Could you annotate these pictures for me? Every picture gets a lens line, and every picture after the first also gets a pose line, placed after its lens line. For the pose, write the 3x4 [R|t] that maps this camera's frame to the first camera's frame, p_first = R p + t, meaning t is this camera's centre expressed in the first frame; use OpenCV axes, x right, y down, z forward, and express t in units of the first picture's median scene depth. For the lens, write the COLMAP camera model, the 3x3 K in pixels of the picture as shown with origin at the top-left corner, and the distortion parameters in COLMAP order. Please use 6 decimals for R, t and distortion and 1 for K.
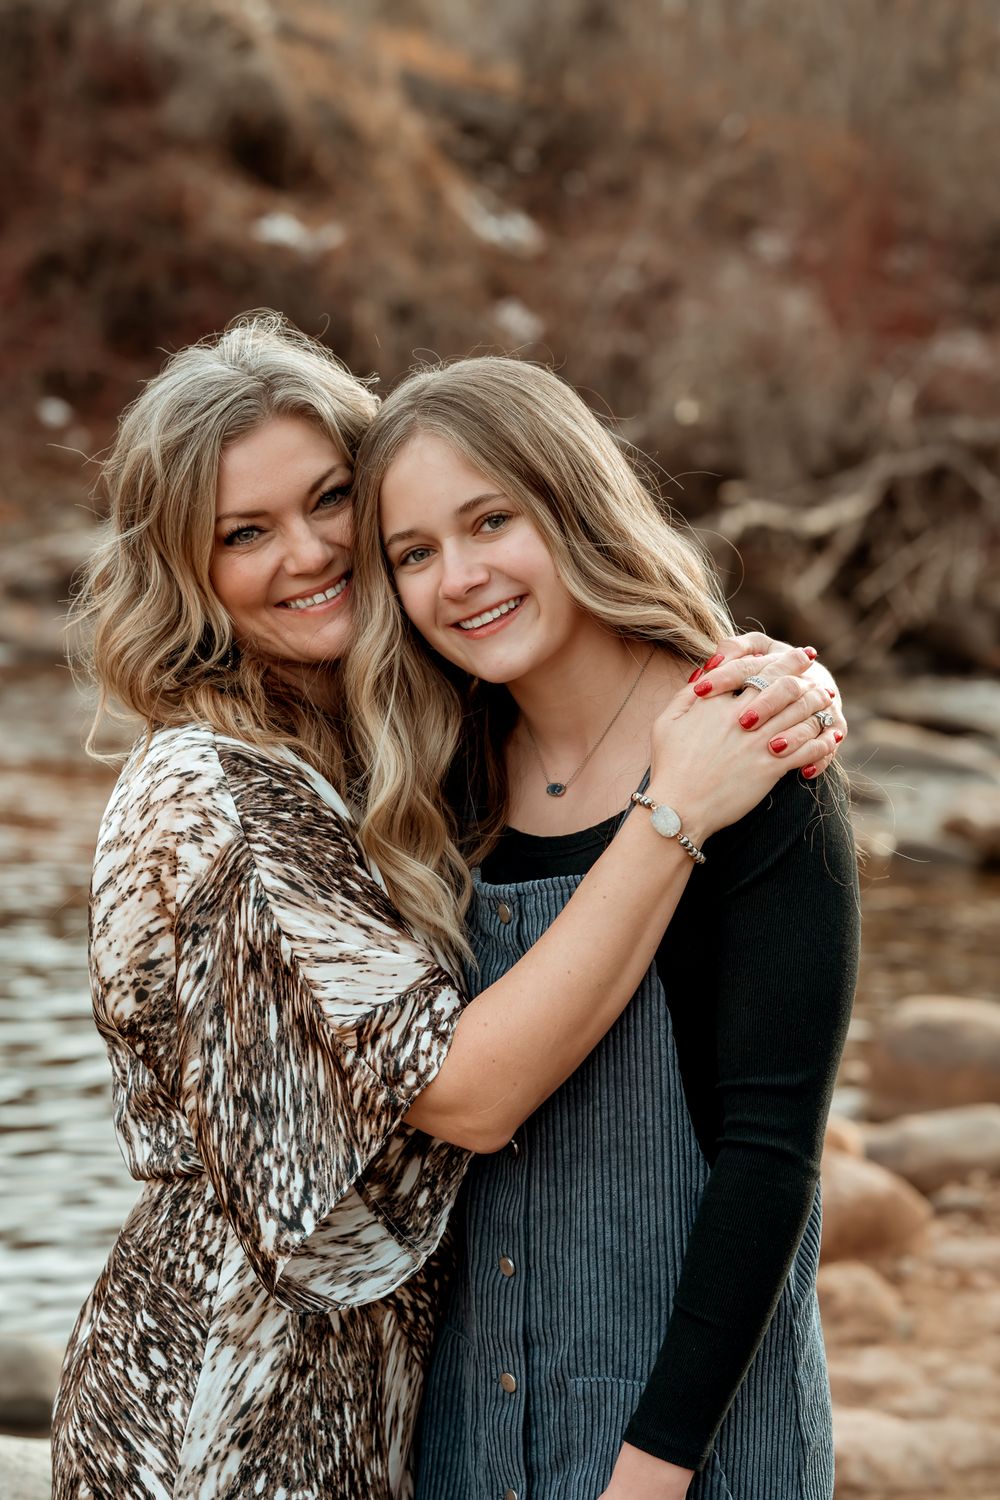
lens RADIAL K [[3621.8, 0, 503.3], [0, 3621.8, 728.3], [0, 0, 1]] dist [-0.008417, 0.908549]
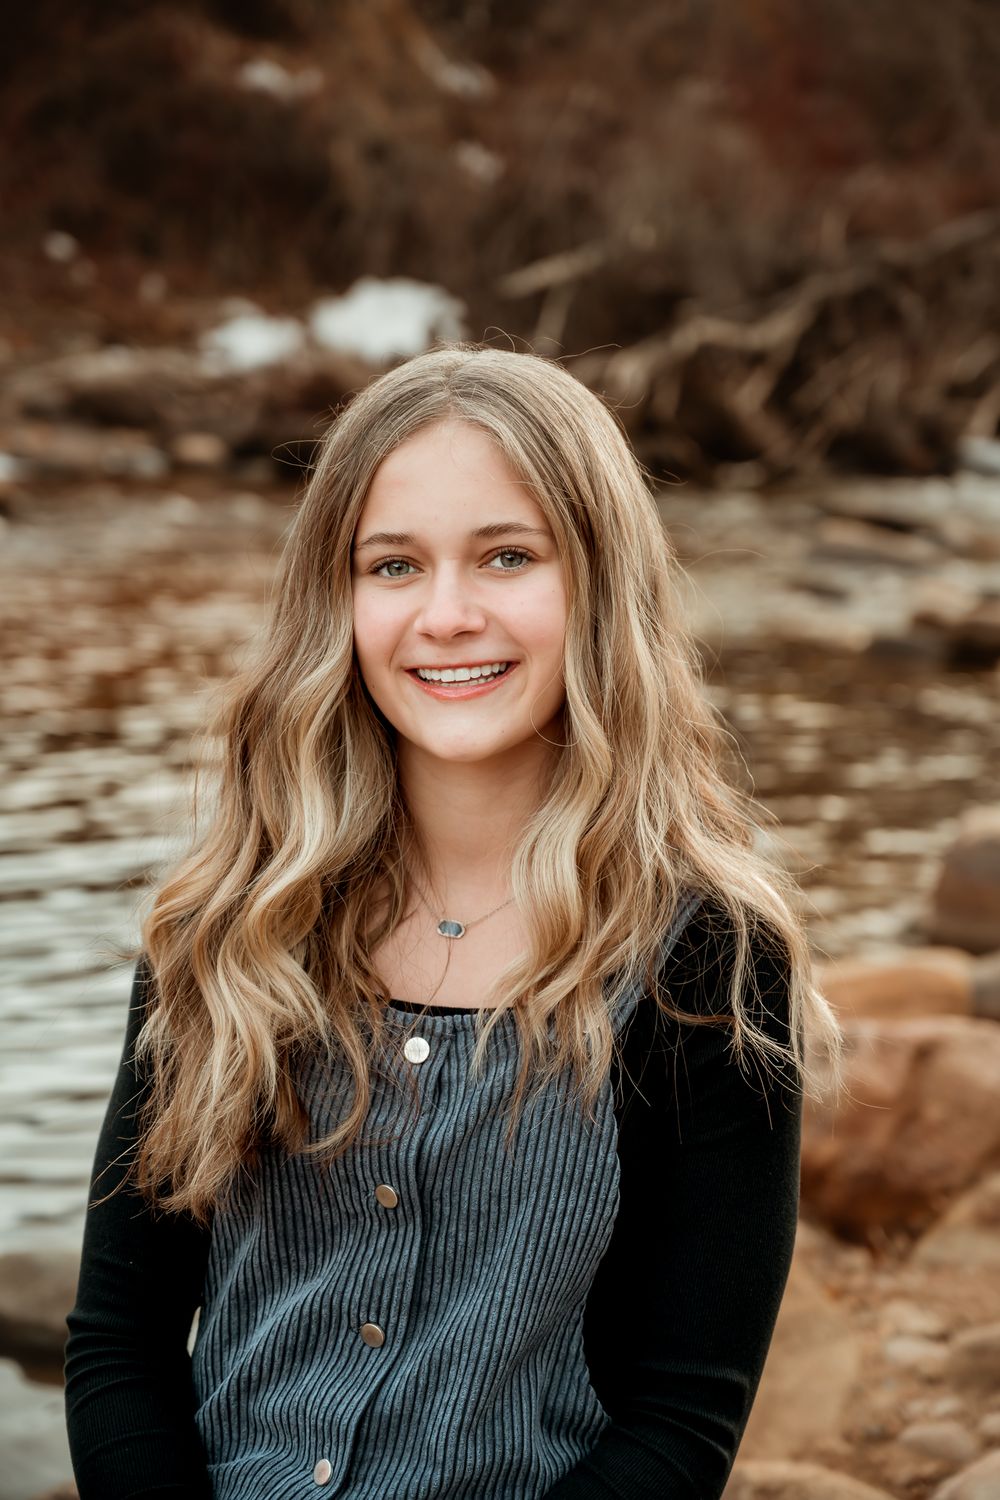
lens RADIAL K [[2908.3, 0, 500.0], [0, 2908.3, 750.0], [0, 0, 1]] dist [0.029621, 0.114395]
pose [[0.999608, -0.018222, 0.021245, -0.012661], [0.016513, 0.996815, 0.078018, -0.002365], [-0.022599, -0.077637, 0.996726, 0.106218]]
